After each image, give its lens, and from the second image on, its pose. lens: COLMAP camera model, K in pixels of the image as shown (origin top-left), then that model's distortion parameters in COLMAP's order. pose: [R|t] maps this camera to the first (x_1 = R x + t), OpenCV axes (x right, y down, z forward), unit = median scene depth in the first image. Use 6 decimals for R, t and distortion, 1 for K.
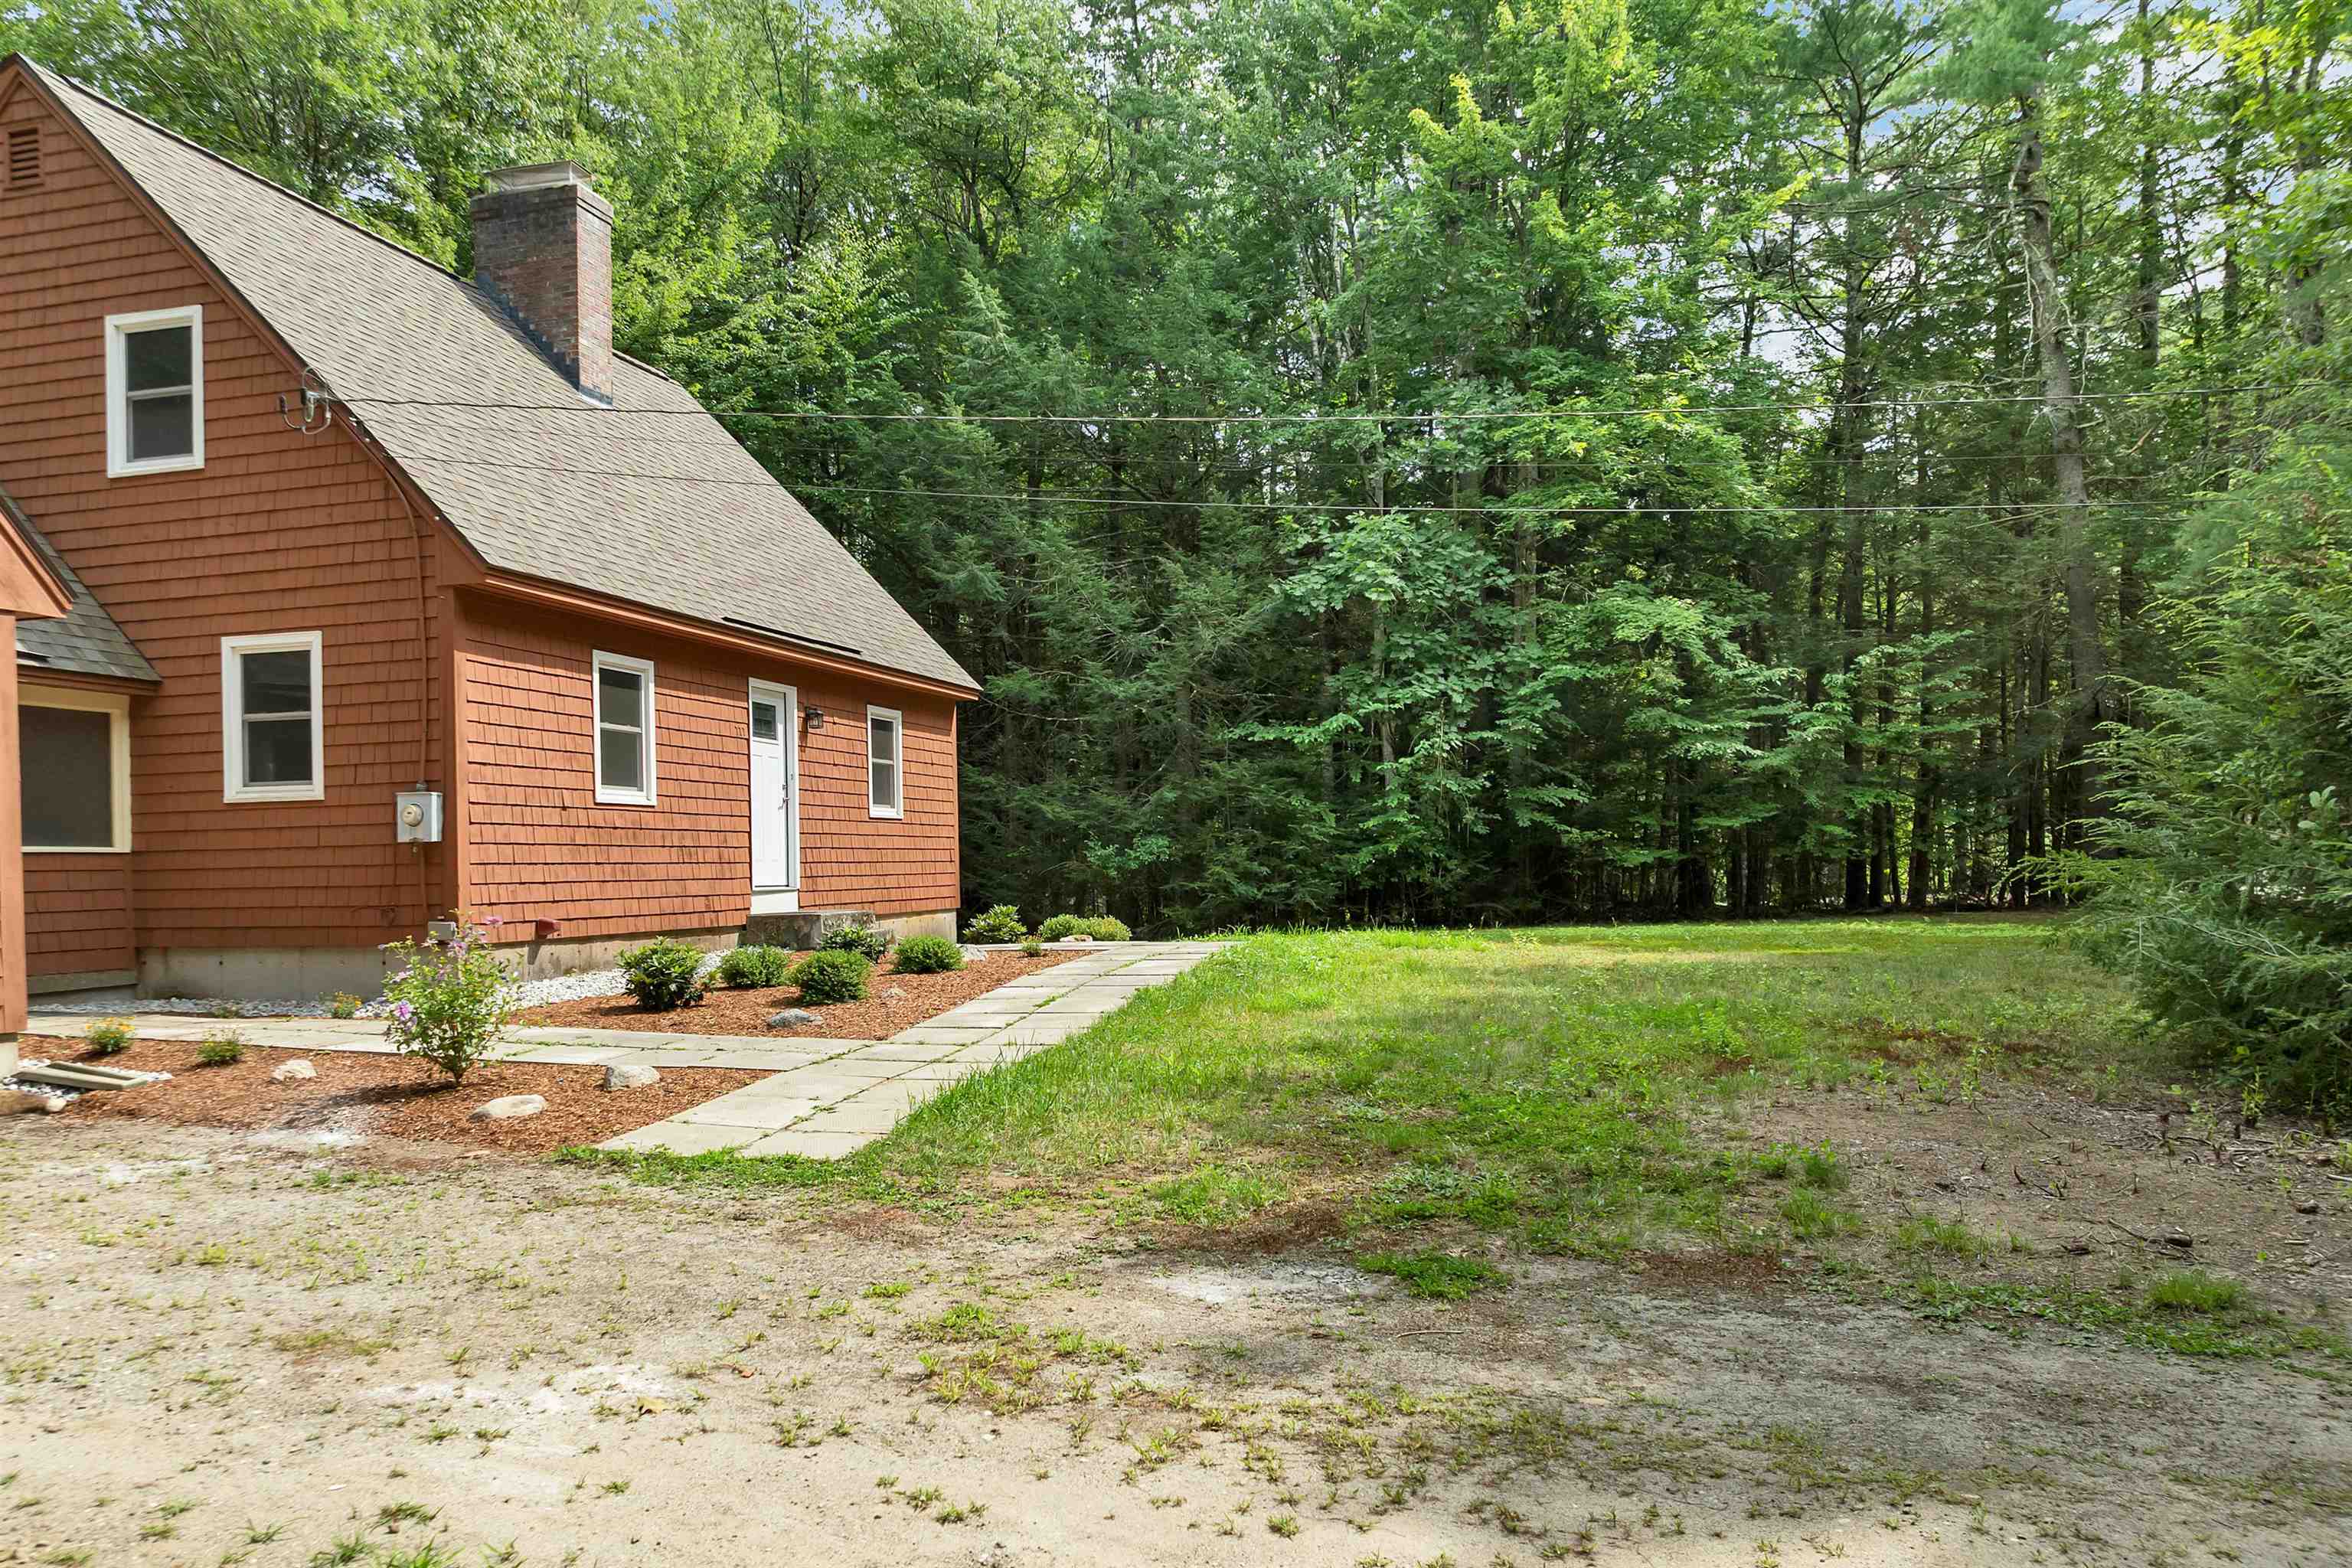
lens RADIAL K [[1707.5, 0, 1166.7], [0, 1707.5, 875.2], [0, 0, 1]] dist [-0.034820, 0.009773]
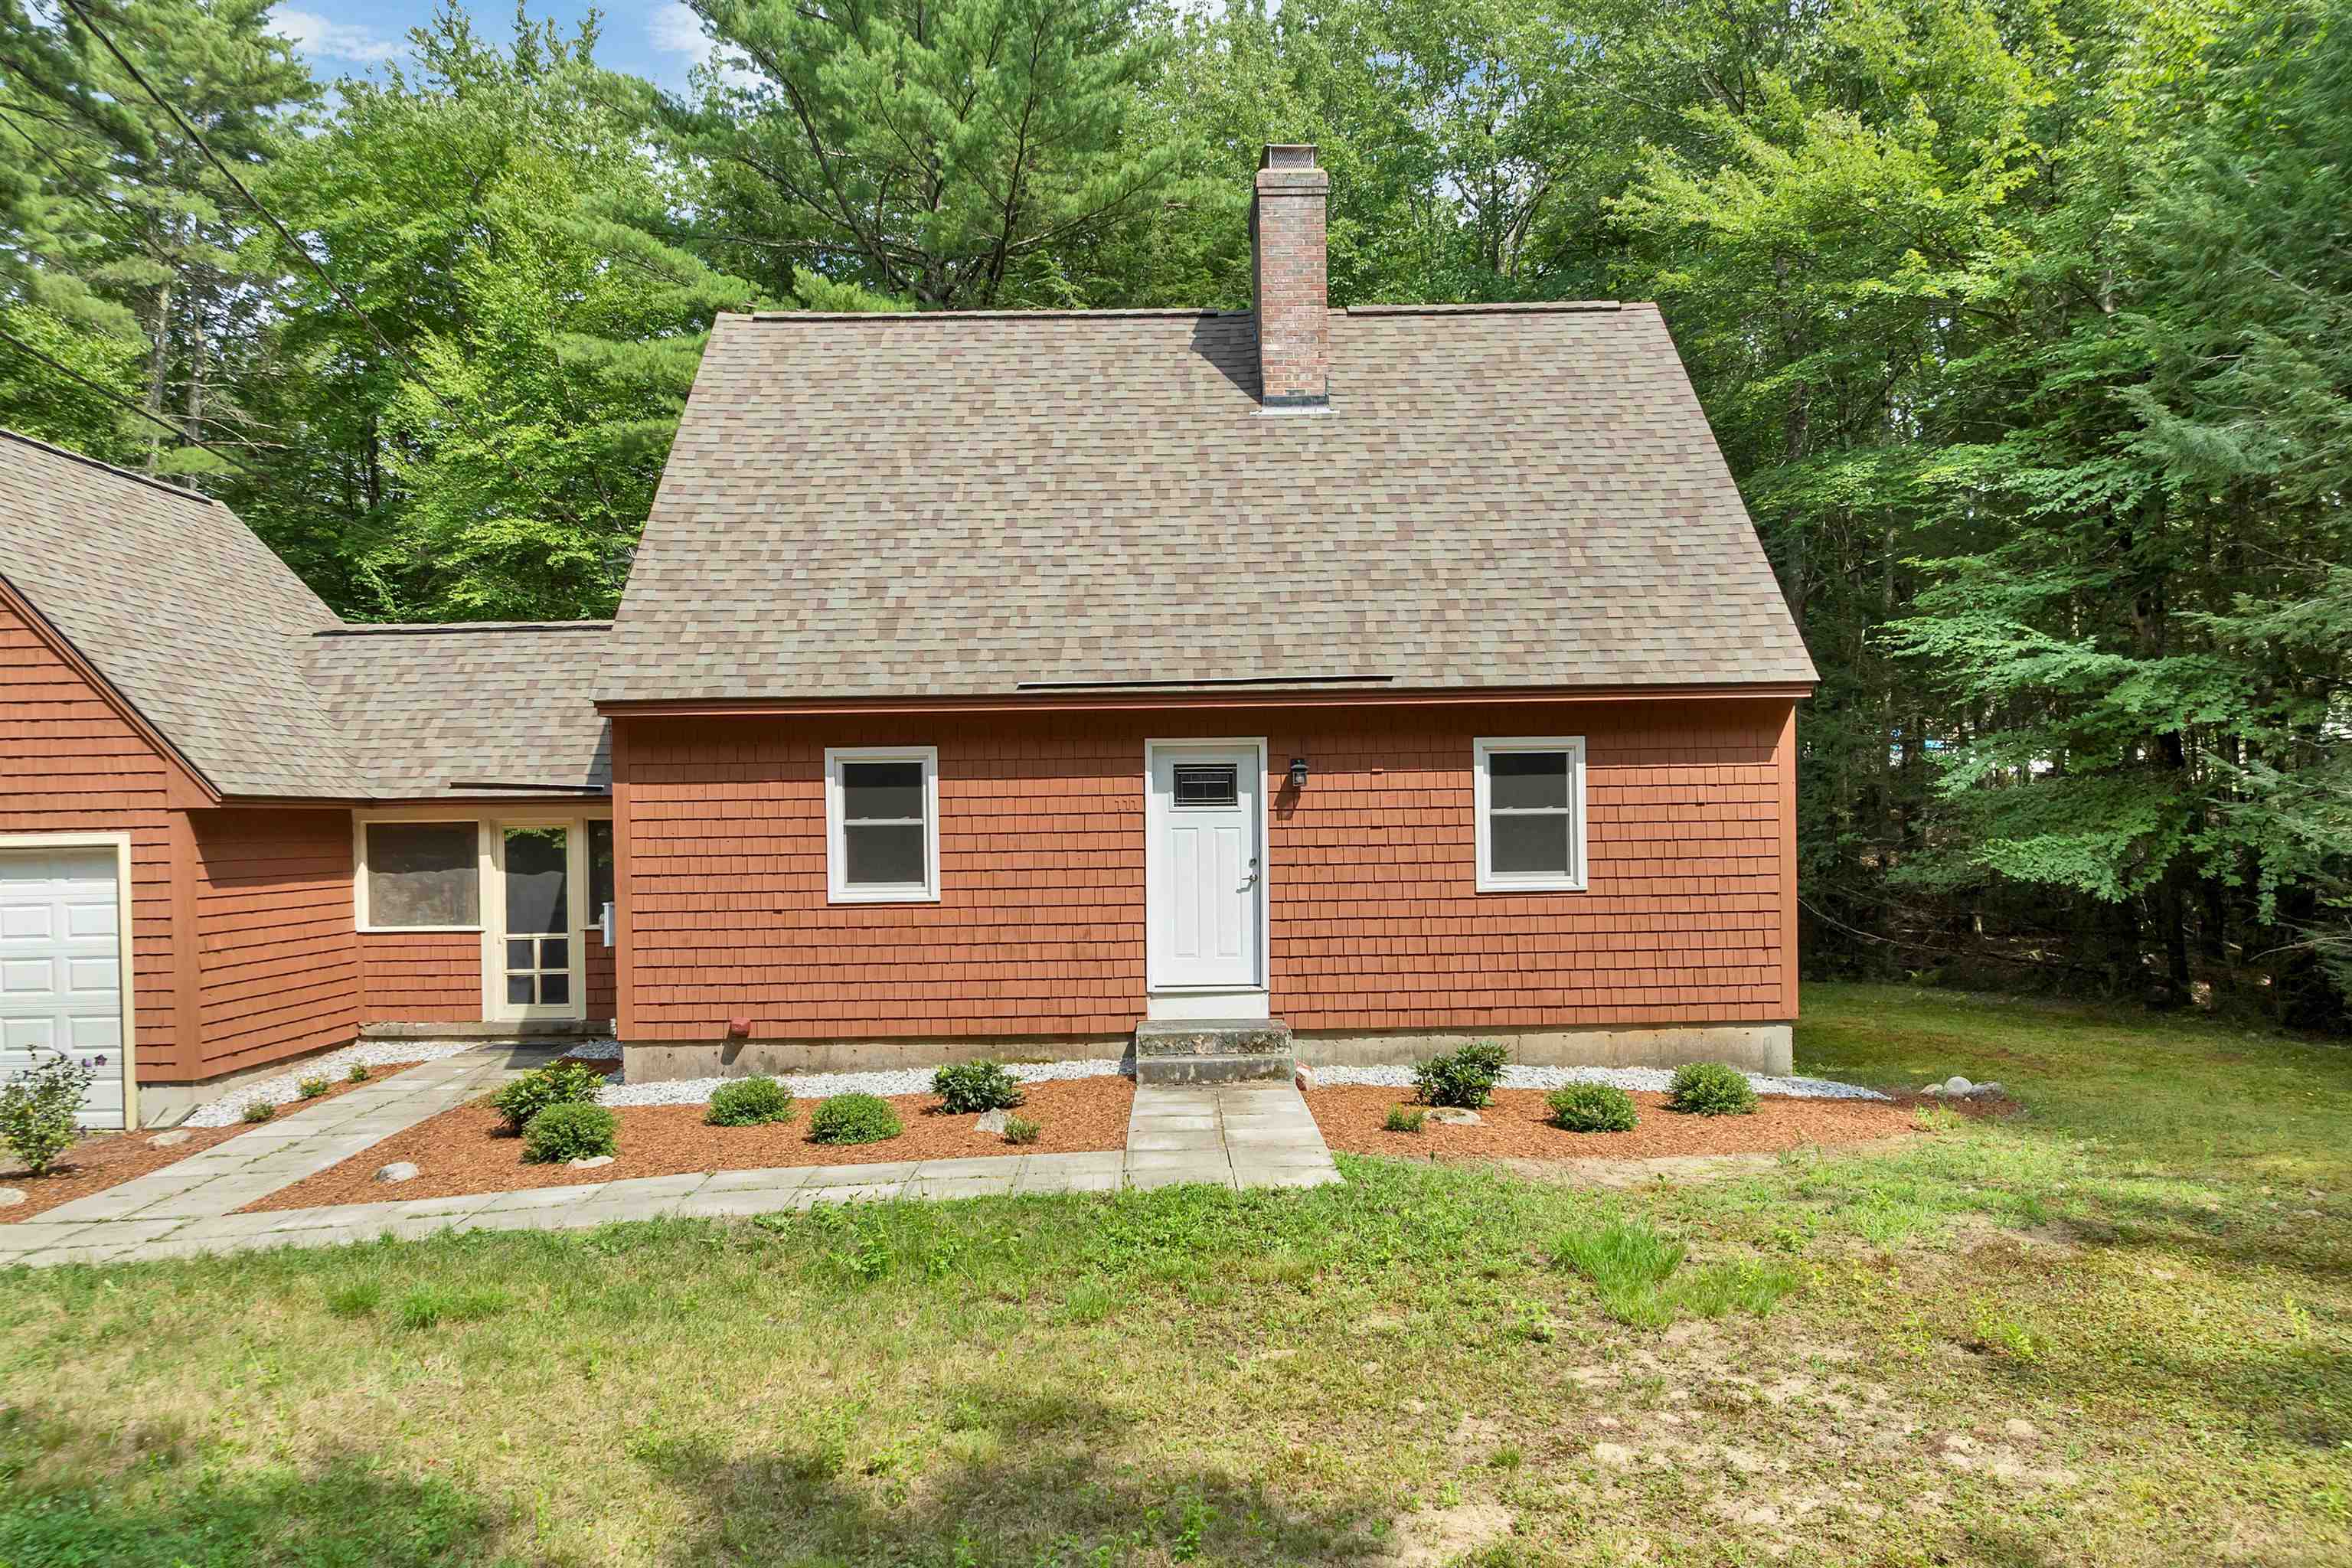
lens RADIAL K [[1707.5, 0, 1183.0], [0, 1707.5, 847.7], [0, 0, 1]] dist [-0.034820, 0.009773]
pose [[0.275214, 0.030084, -0.960912, 0.553181], [0.005338, 0.999447, 0.032819, -0.087648], [0.961368, -0.014161, 0.274901, 0.763129]]
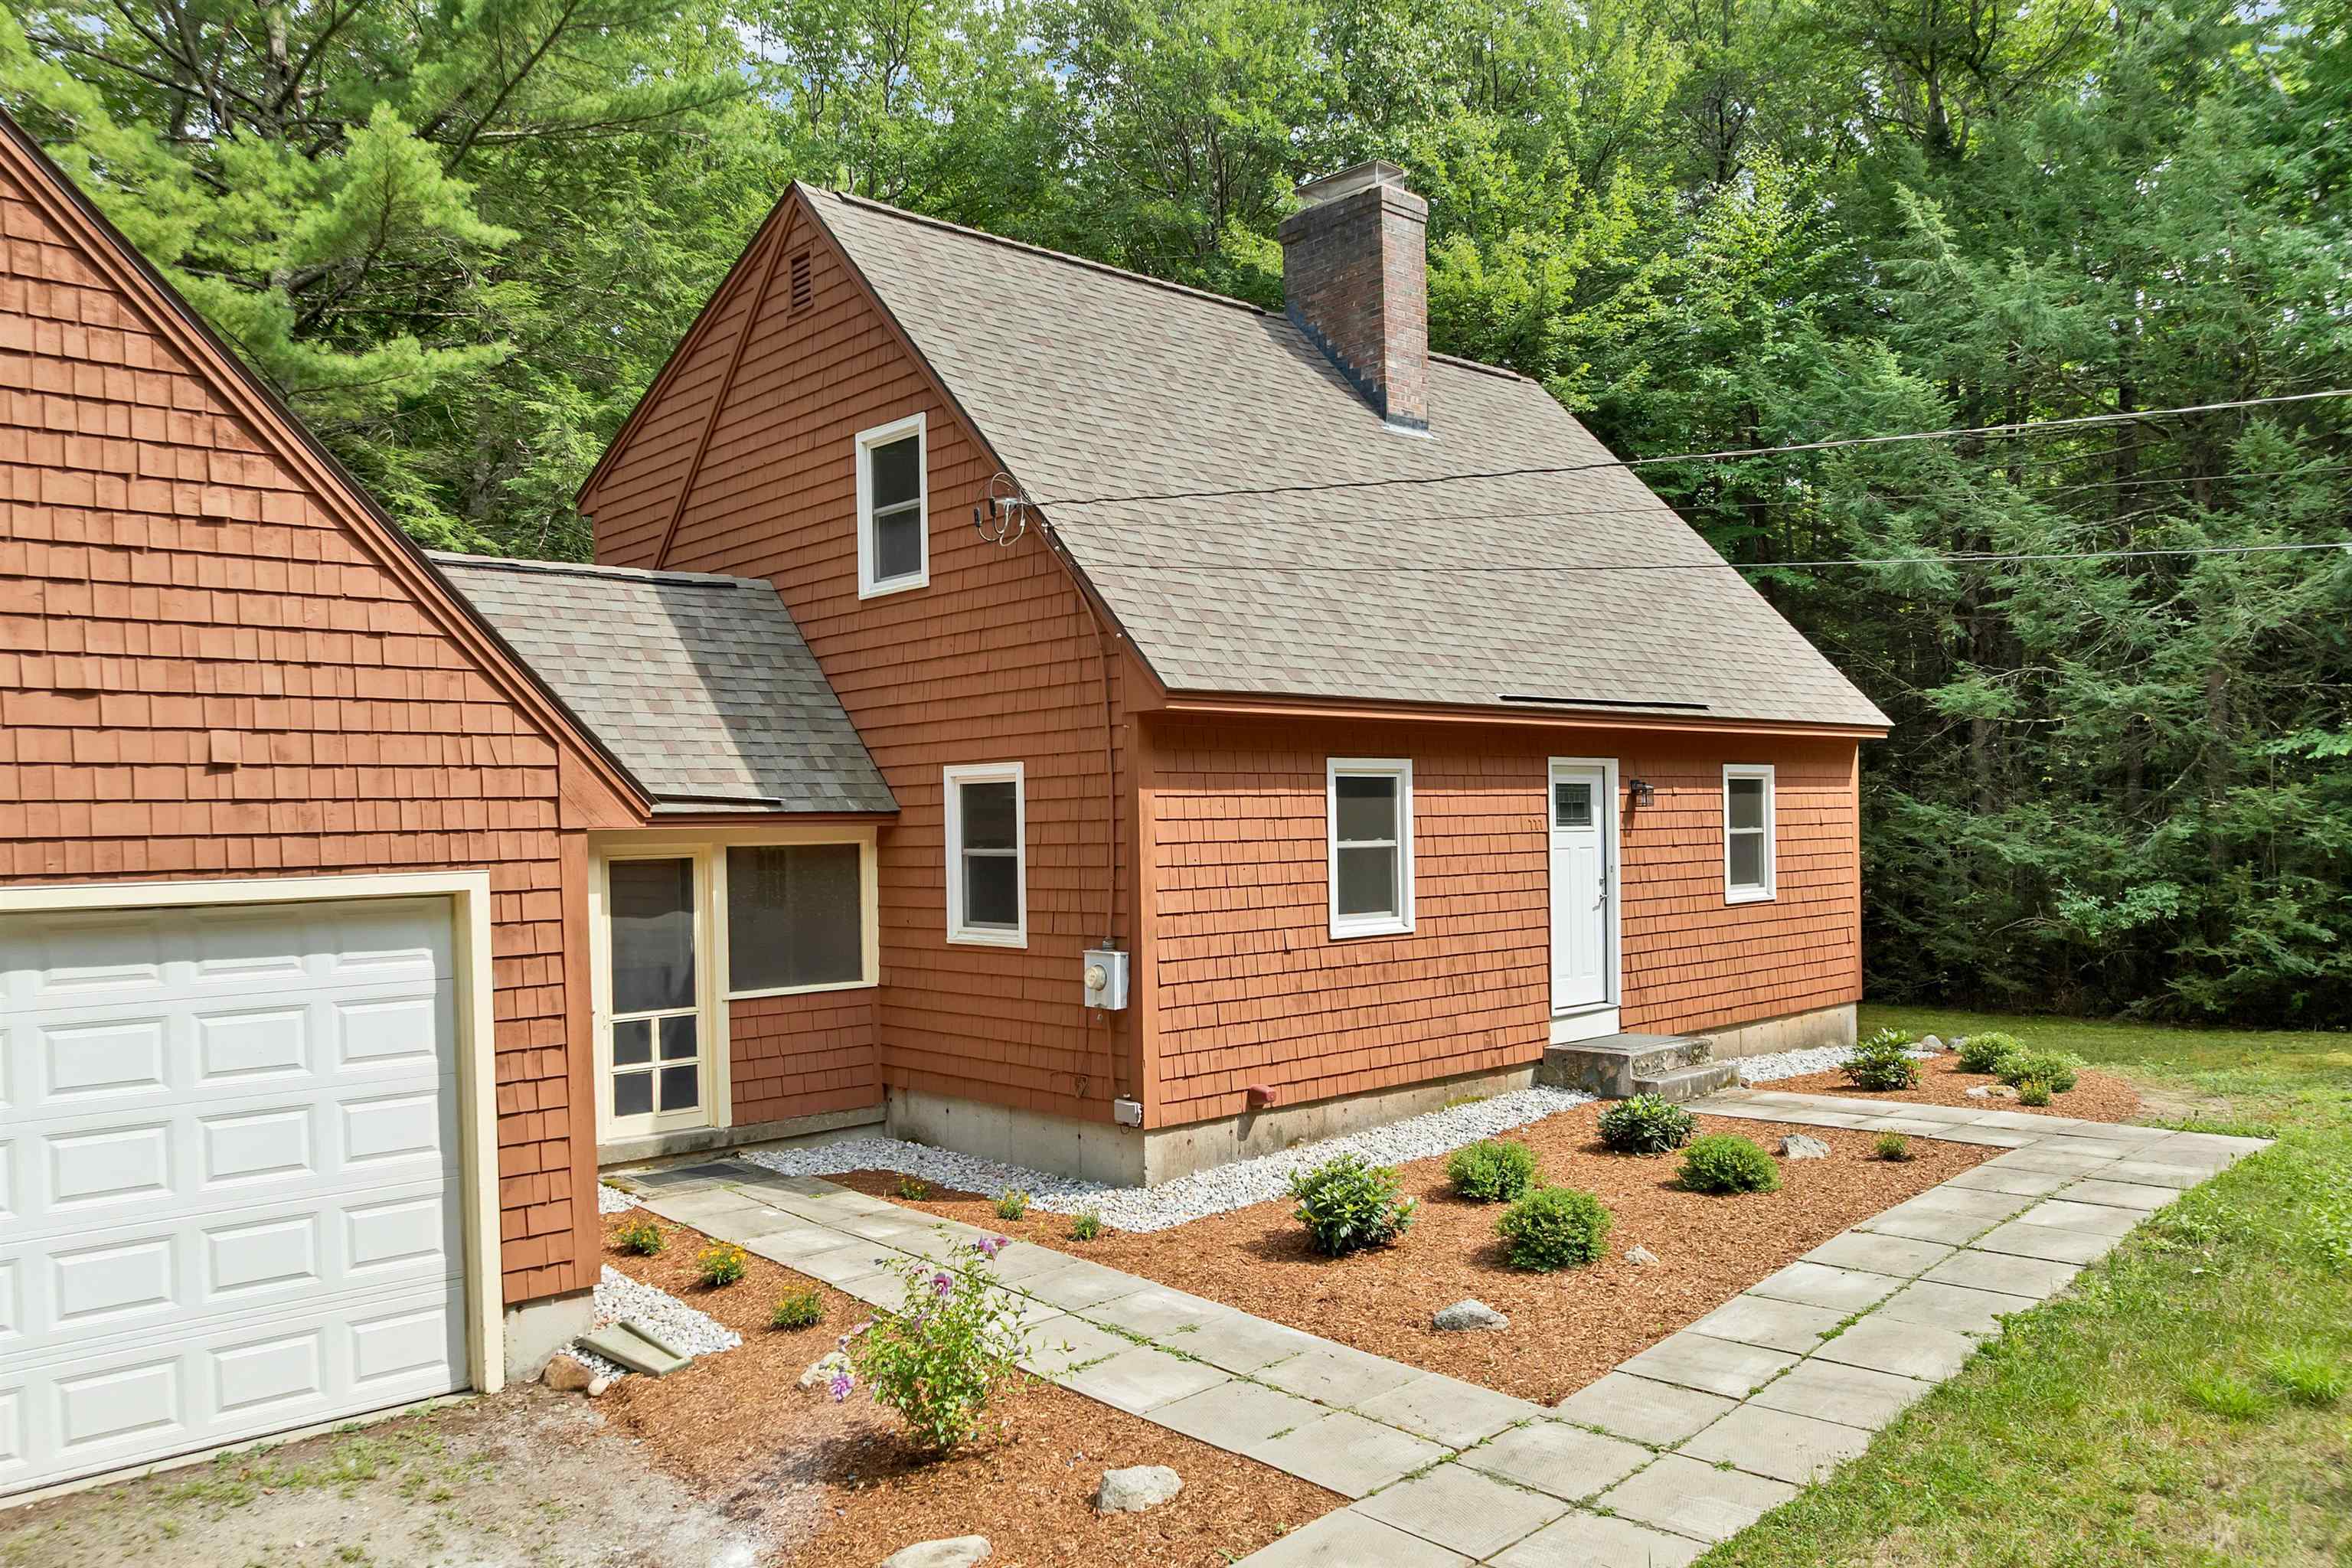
lens RADIAL K [[1707.5, 0, 1191.1], [0, 1707.5, 840.2], [0, 0, 1]] dist [-0.034820, 0.009773]
pose [[0.846553, 0.008875, -0.532231, 0.045471], [-0.000354, 0.999870, 0.016110, -0.086887], [0.532305, -0.013450, 0.846446, 0.205013]]
